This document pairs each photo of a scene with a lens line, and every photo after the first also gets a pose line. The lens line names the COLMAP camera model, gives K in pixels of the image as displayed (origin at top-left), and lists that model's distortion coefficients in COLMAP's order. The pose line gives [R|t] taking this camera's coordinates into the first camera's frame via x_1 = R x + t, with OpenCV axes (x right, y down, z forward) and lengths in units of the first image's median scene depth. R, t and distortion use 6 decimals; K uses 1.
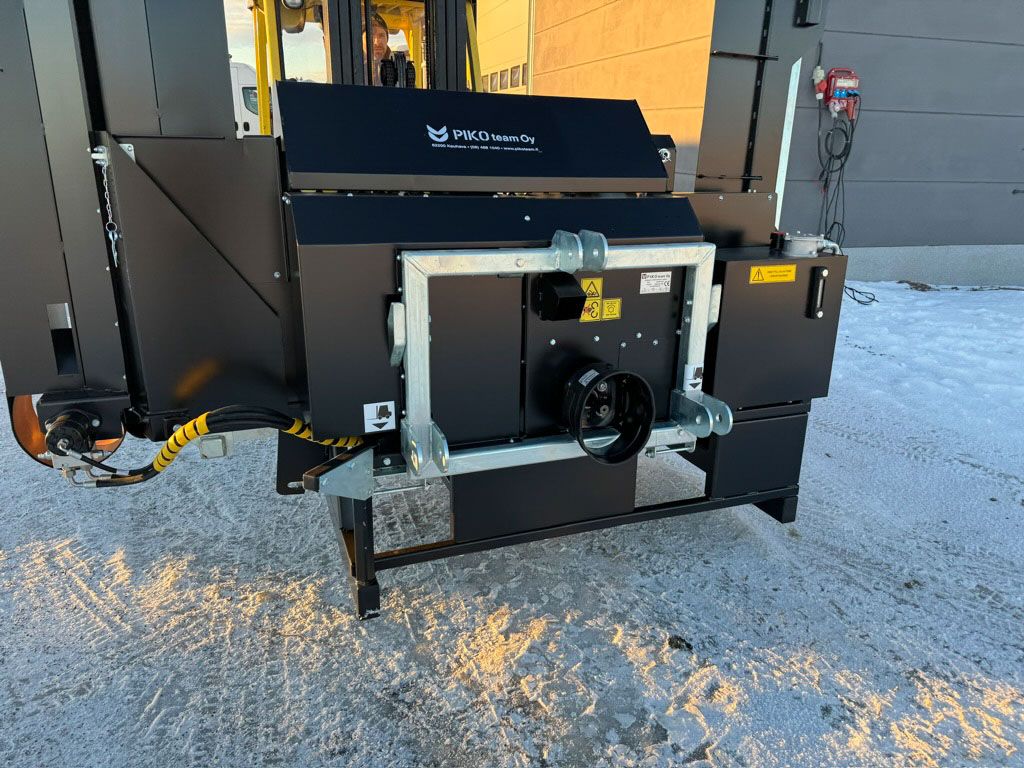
lens RADIAL K [[716.1, 0, 509.7], [0, 716.1, 387.6], [0, 0, 1]] dist [0.027060, -0.029980]
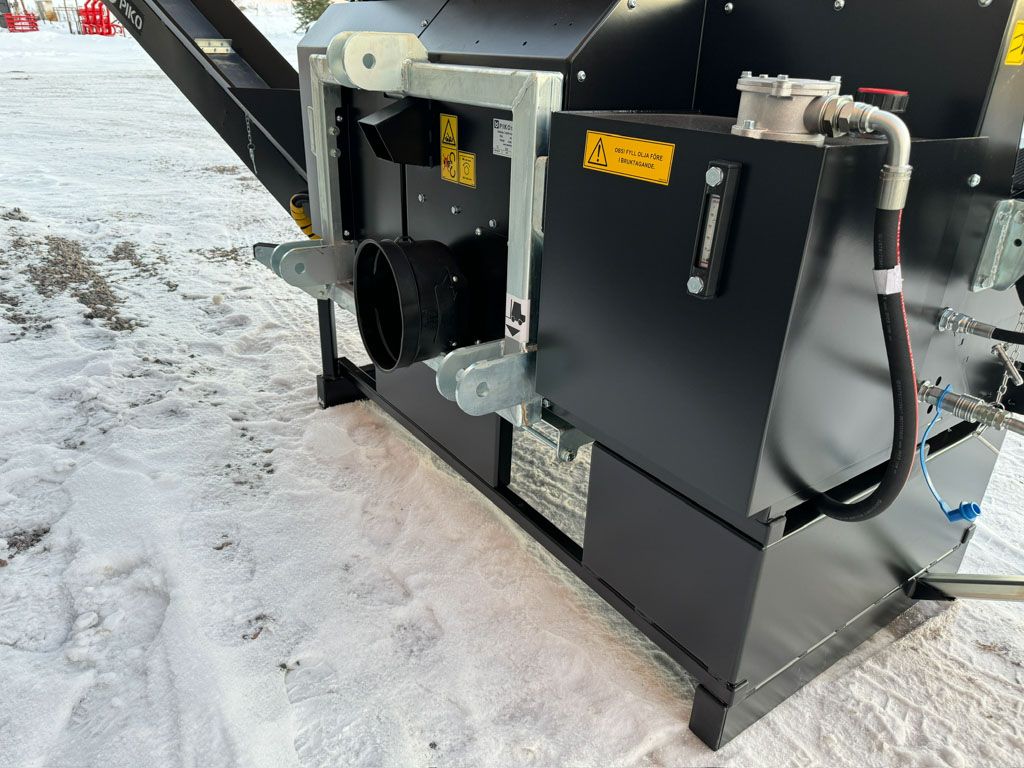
lens RADIAL K [[716.1, 0, 512.1], [0, 716.1, 384.1], [0, 0, 1]] dist [0.027060, -0.029980]
pose [[0.259821, 0.407144, -0.875630, 0.818477], [-0.308186, 0.894313, 0.324385, -0.160095], [0.915158, 0.185575, 0.357837, 0.834583]]
